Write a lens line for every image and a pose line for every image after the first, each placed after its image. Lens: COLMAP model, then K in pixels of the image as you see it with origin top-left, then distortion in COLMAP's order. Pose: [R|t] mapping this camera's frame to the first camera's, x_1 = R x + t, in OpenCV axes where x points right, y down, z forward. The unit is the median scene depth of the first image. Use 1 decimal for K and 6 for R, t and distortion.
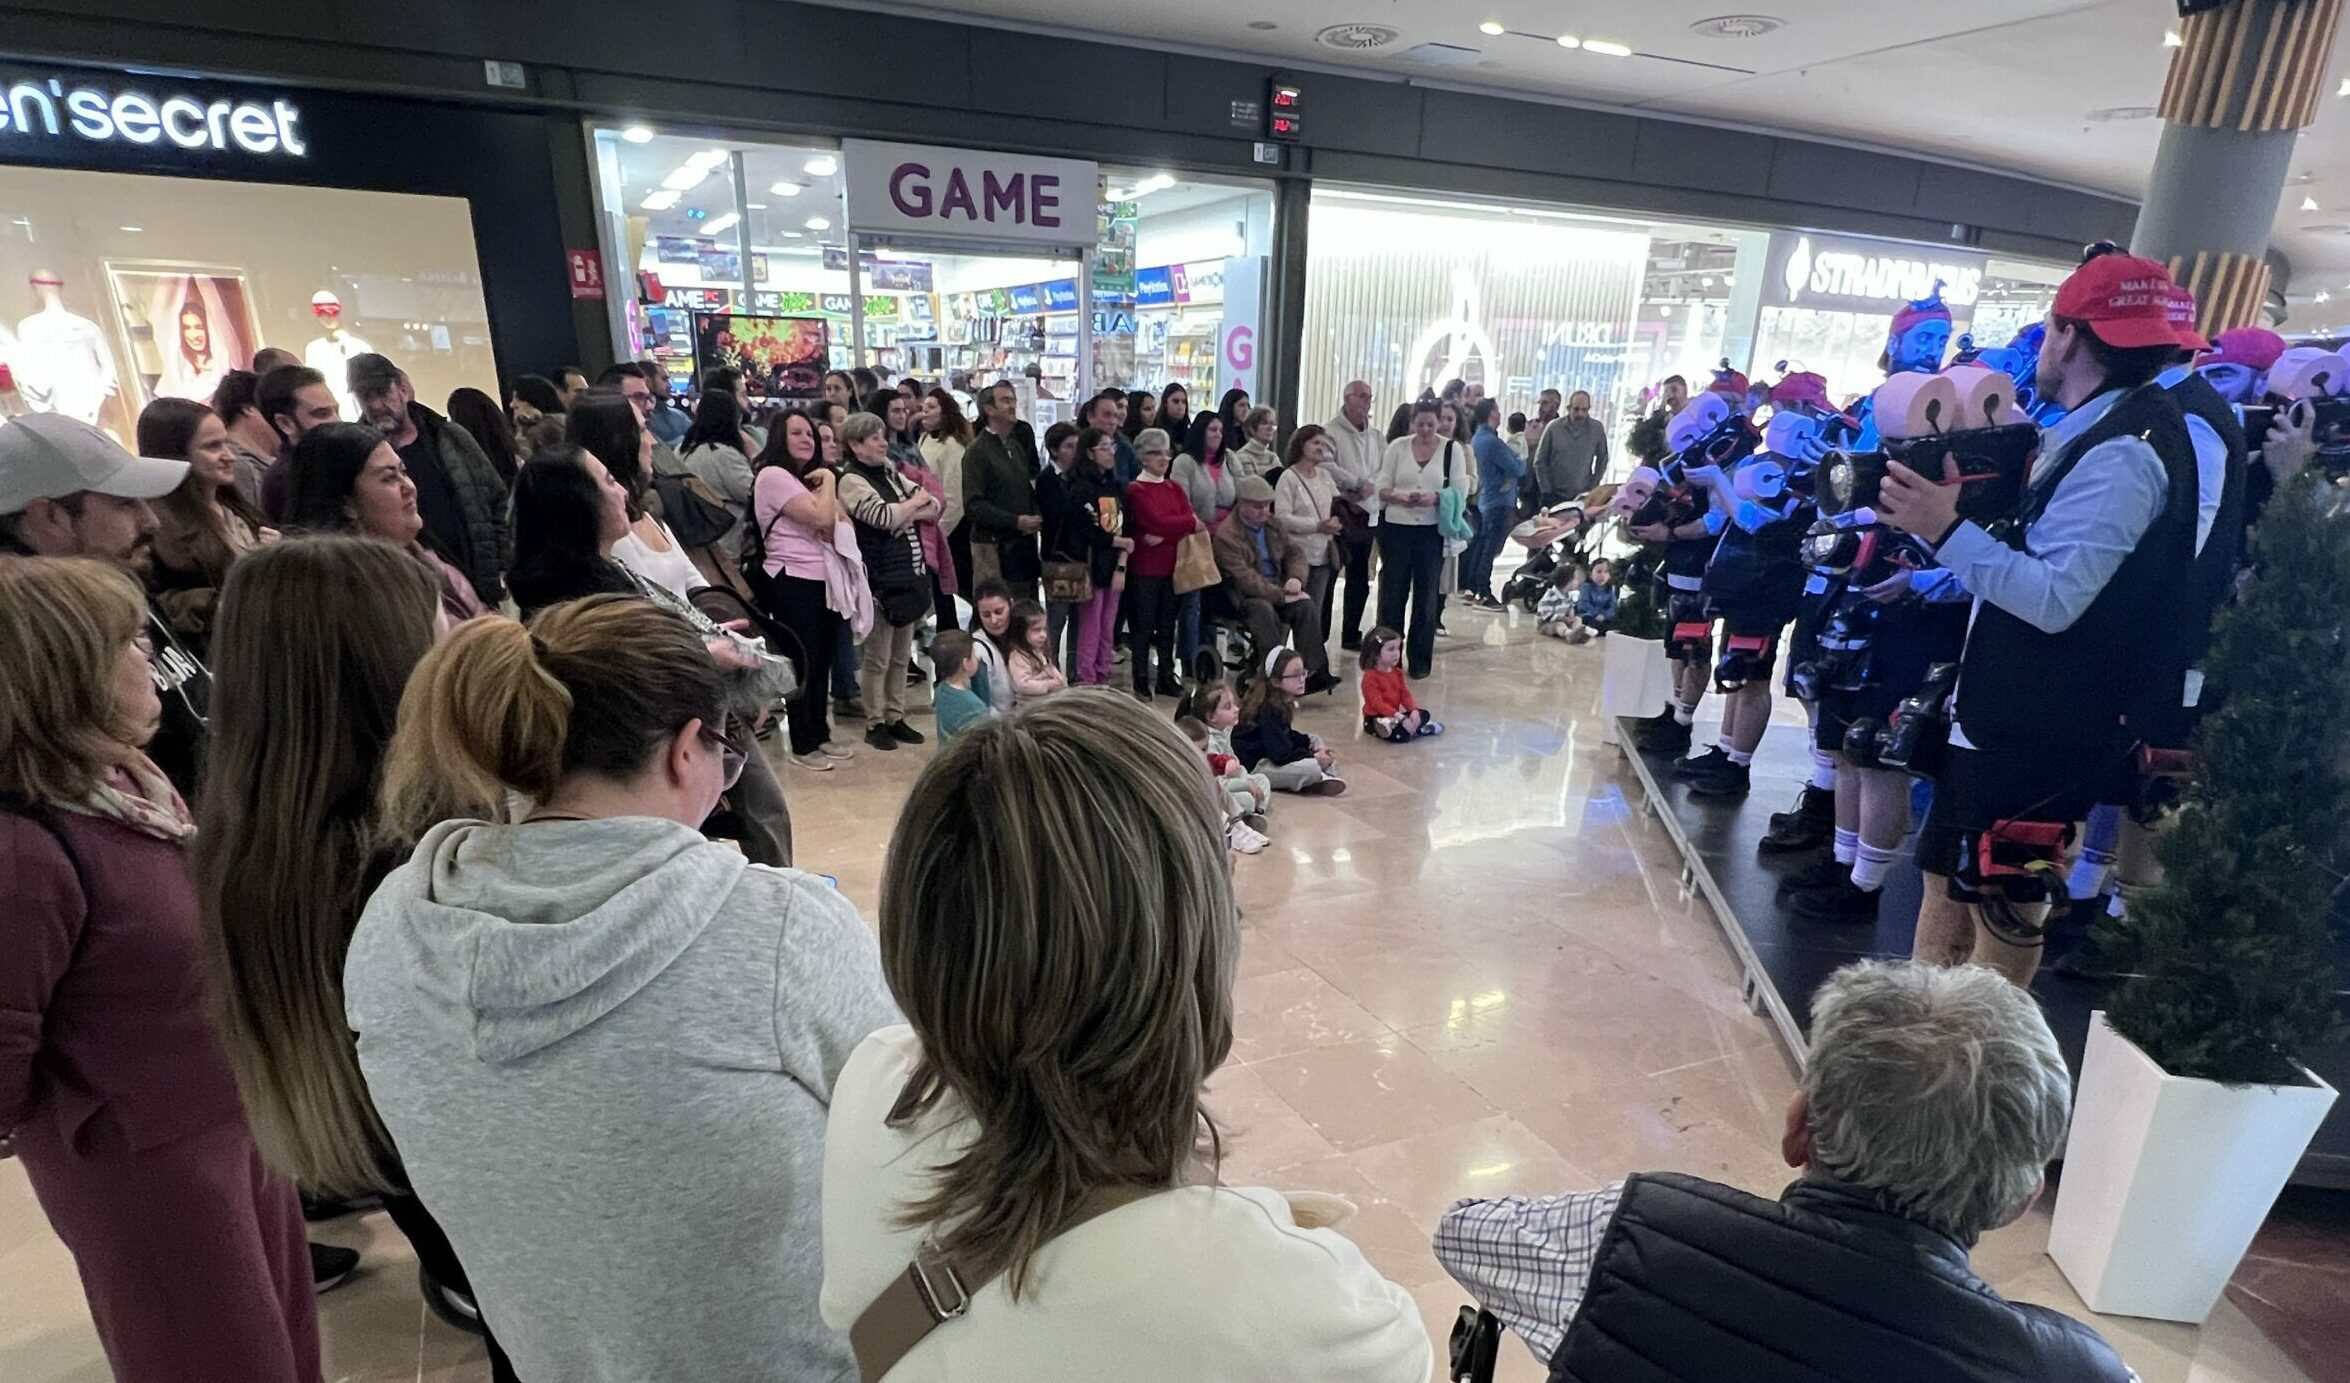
lens RADIAL K [[1291.7, 0, 1162.5], [0, 1291.7, 937.5], [0, 0, 1]] dist [-0.001343, -0.000060]
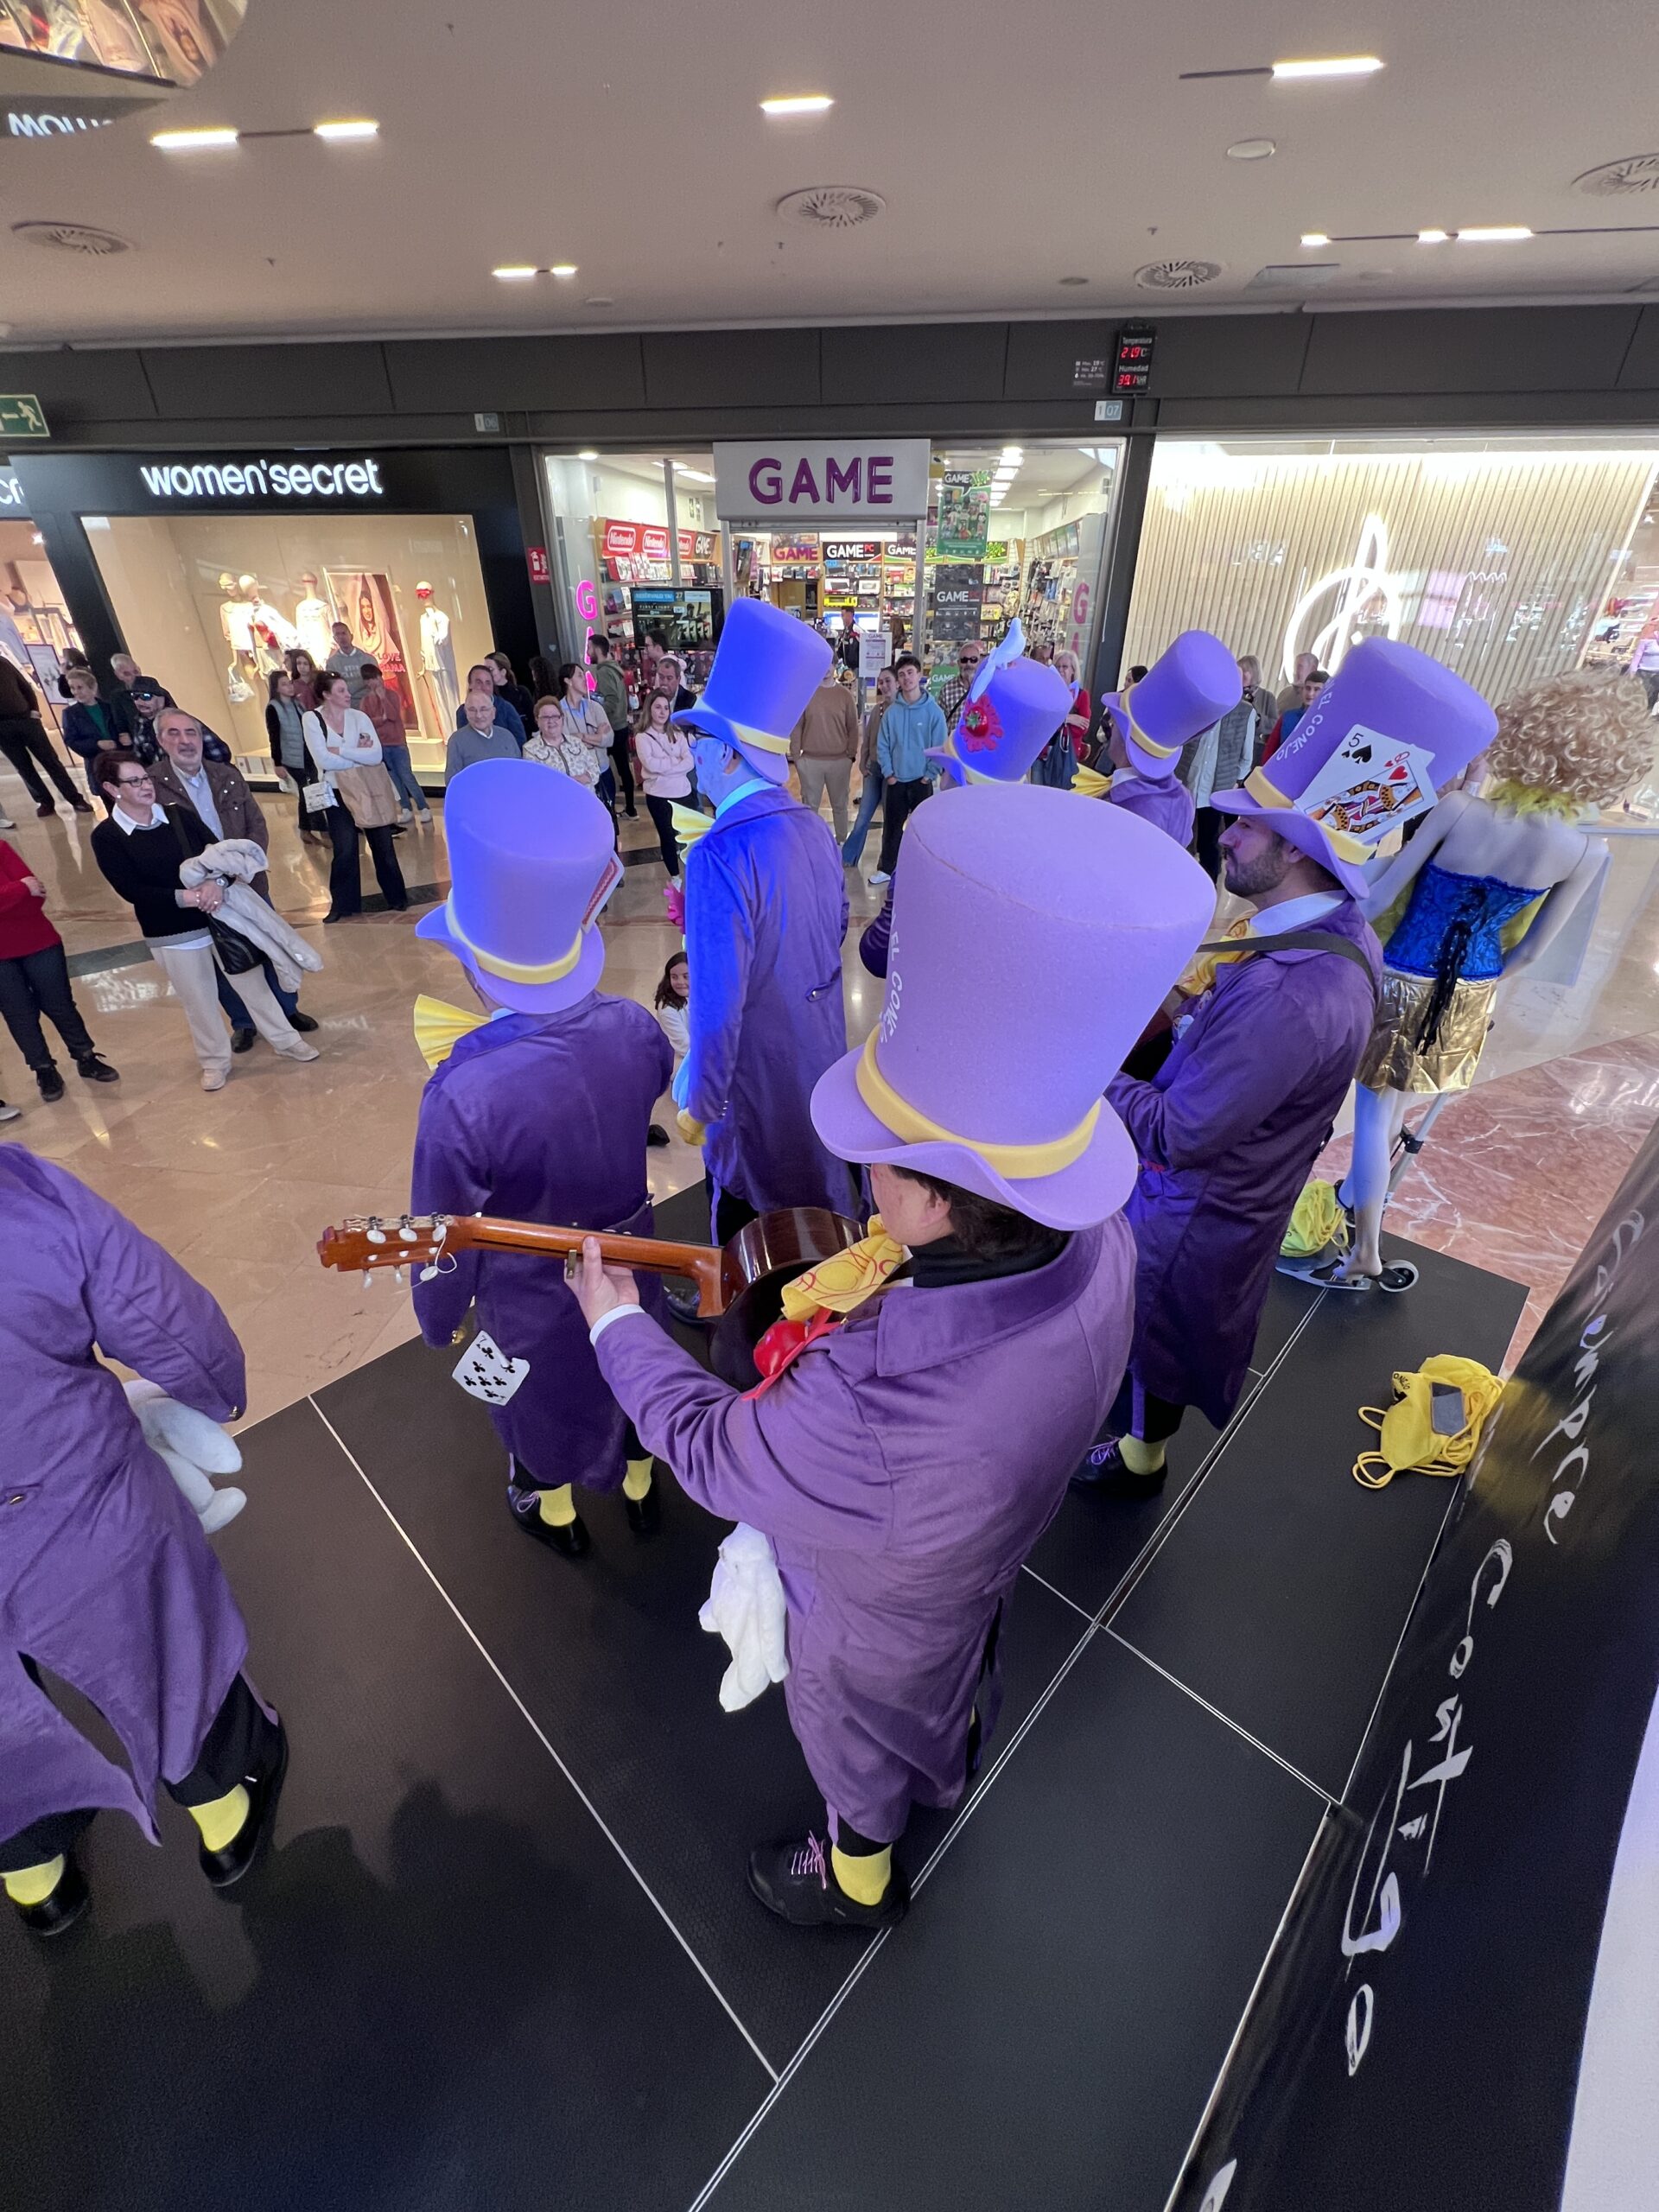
lens RADIAL K [[893.9, 0, 829.5], [0, 893.9, 1106.0], [0, 0, 1]] dist [0.000308, -0.000031]
pose [[0.833870, 0.265963, -0.483658, 0.423875], [-0.204984, 0.962805, 0.176035, -0.159321], [0.512487, -0.047648, 0.857372, 0.257071]]
